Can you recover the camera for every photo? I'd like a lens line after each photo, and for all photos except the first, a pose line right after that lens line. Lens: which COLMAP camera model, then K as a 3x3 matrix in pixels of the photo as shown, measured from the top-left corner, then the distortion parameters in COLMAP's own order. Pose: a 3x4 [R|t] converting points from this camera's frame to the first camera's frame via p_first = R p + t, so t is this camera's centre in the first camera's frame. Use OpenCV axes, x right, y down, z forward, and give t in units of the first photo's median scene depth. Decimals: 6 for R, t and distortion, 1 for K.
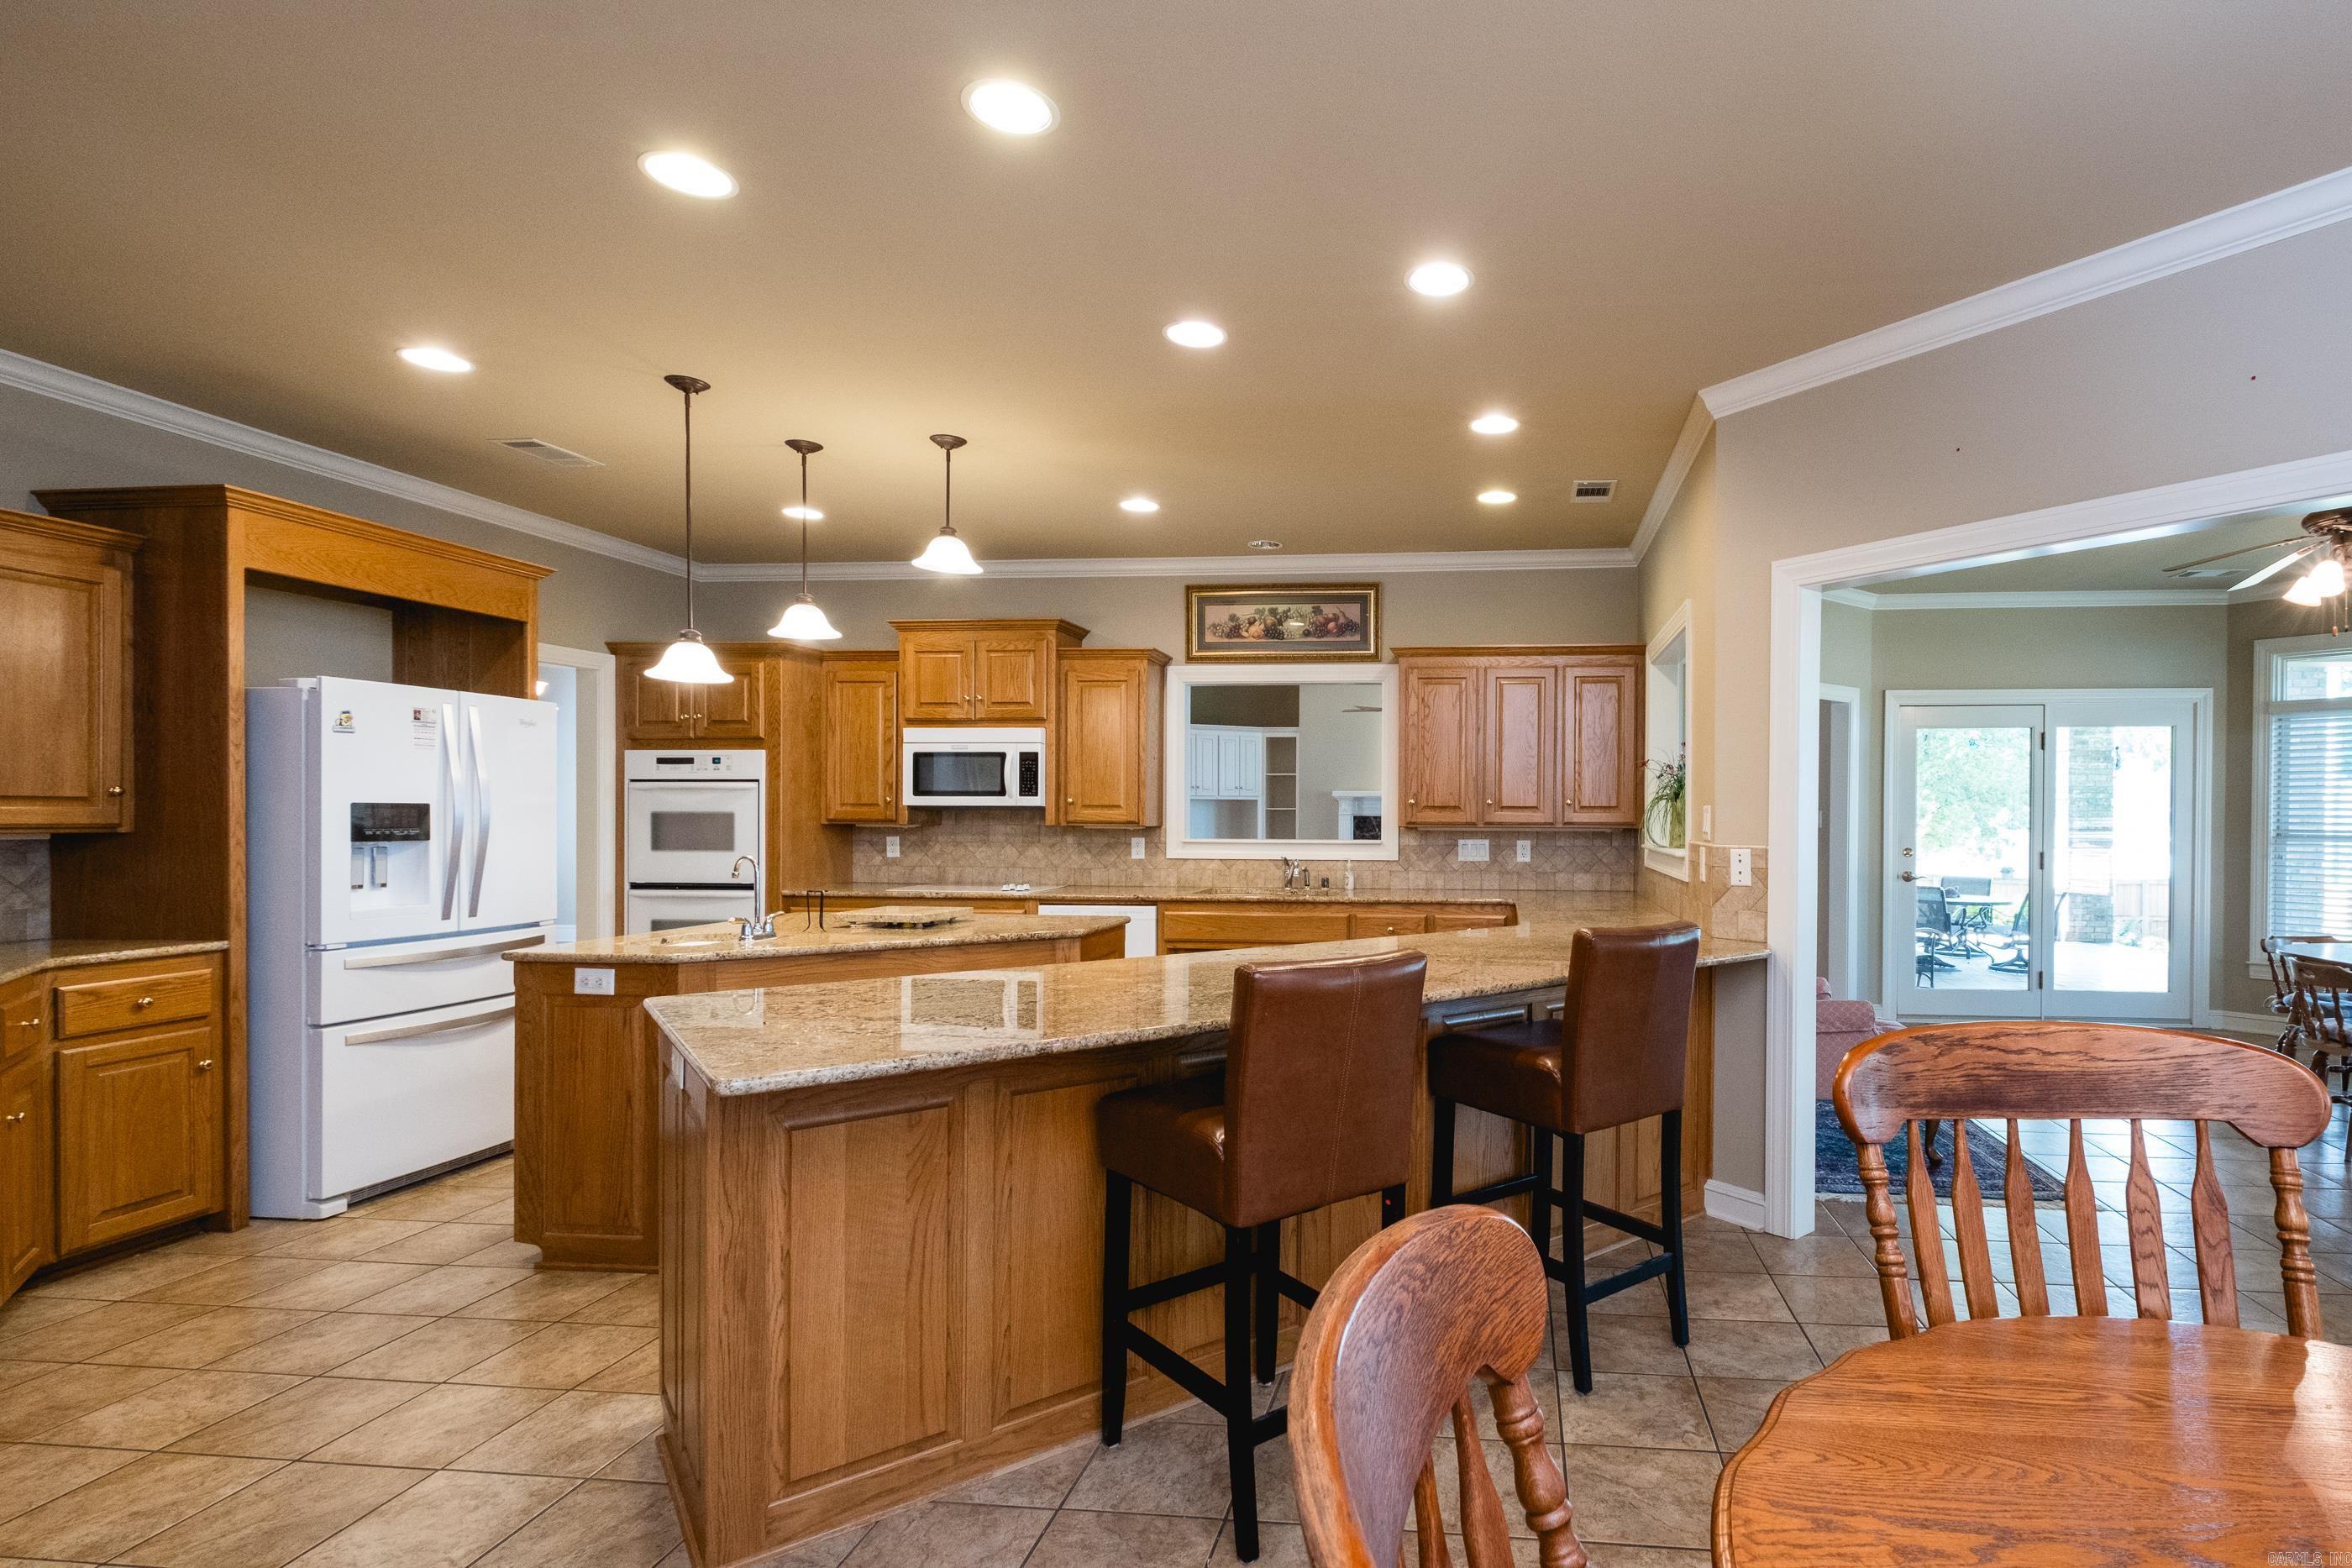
lens RADIAL K [[1047.5, 0, 1189.6], [0, 1047.5, 790.1], [0, 0, 1]] dist [-0.000501, -0.000877]
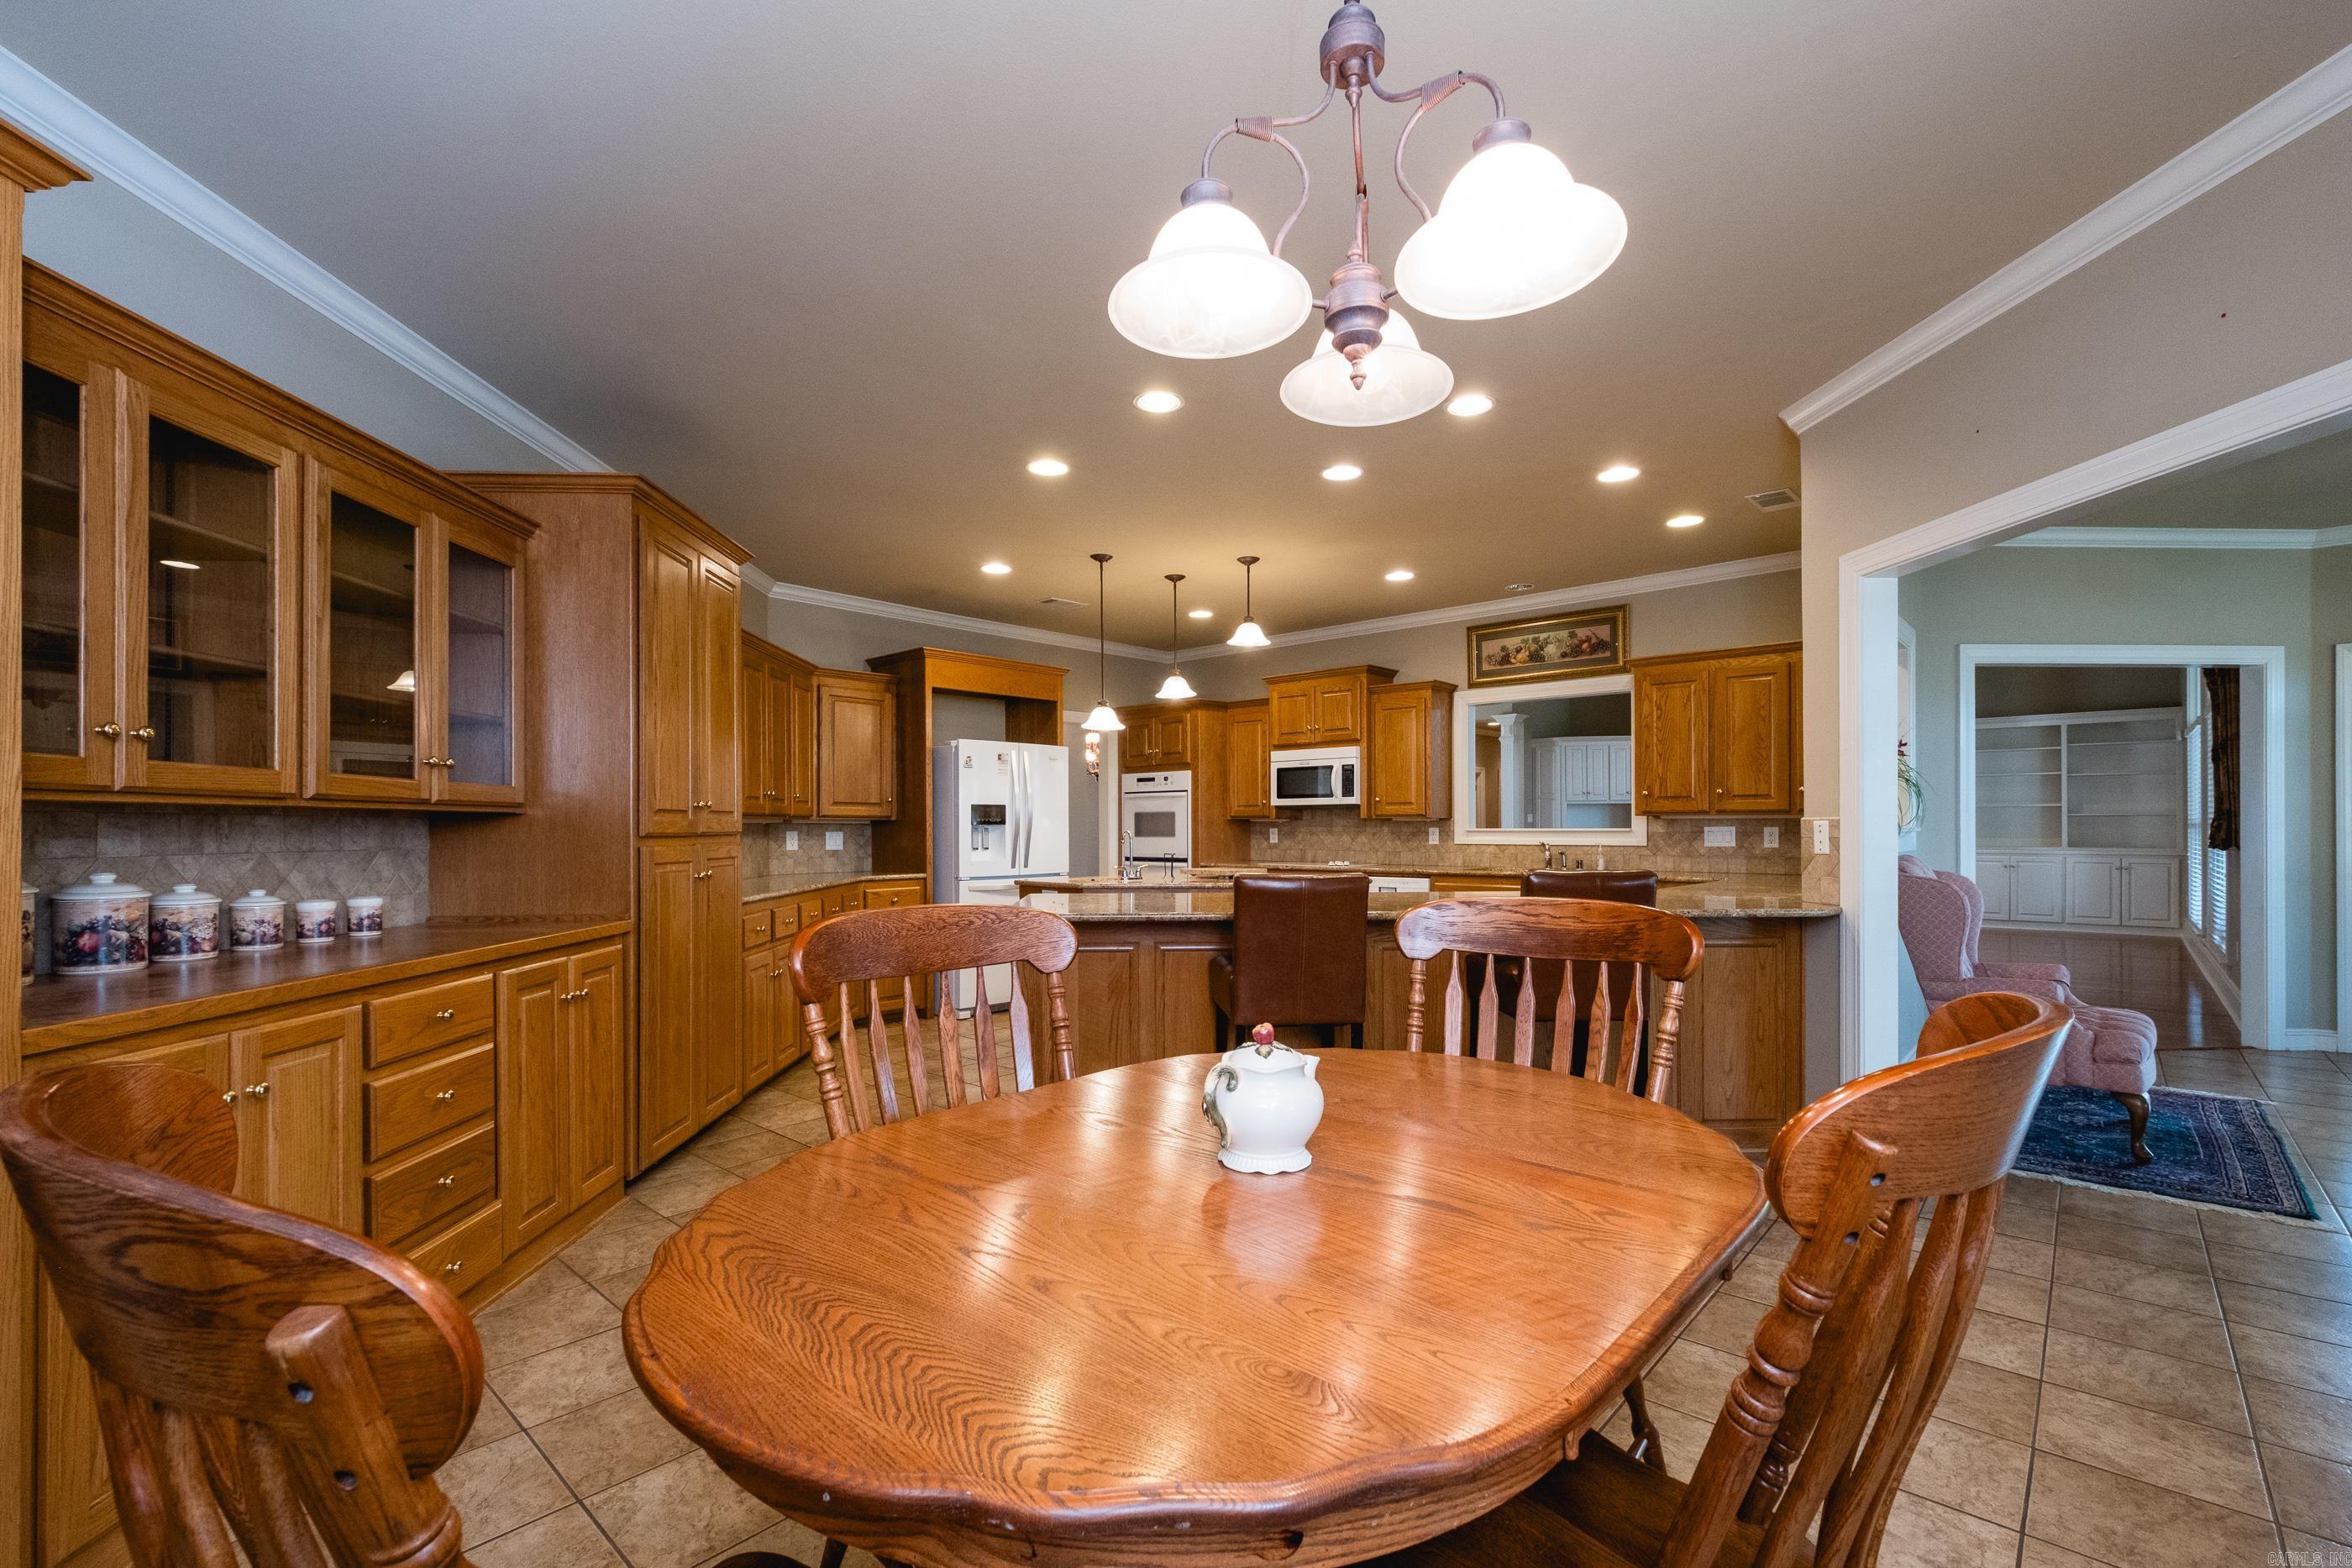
lens RADIAL K [[1041.3, 0, 1174.0], [0, 1041.3, 800.9], [0, 0, 1]] dist [0.002021, -0.000153]
pose [[0.790496, -0.022302, -0.612061, 0.497853], [0.008930, 0.999650, -0.024892, 0.042947], [0.612402, 0.014212, 0.790419, -0.210465]]
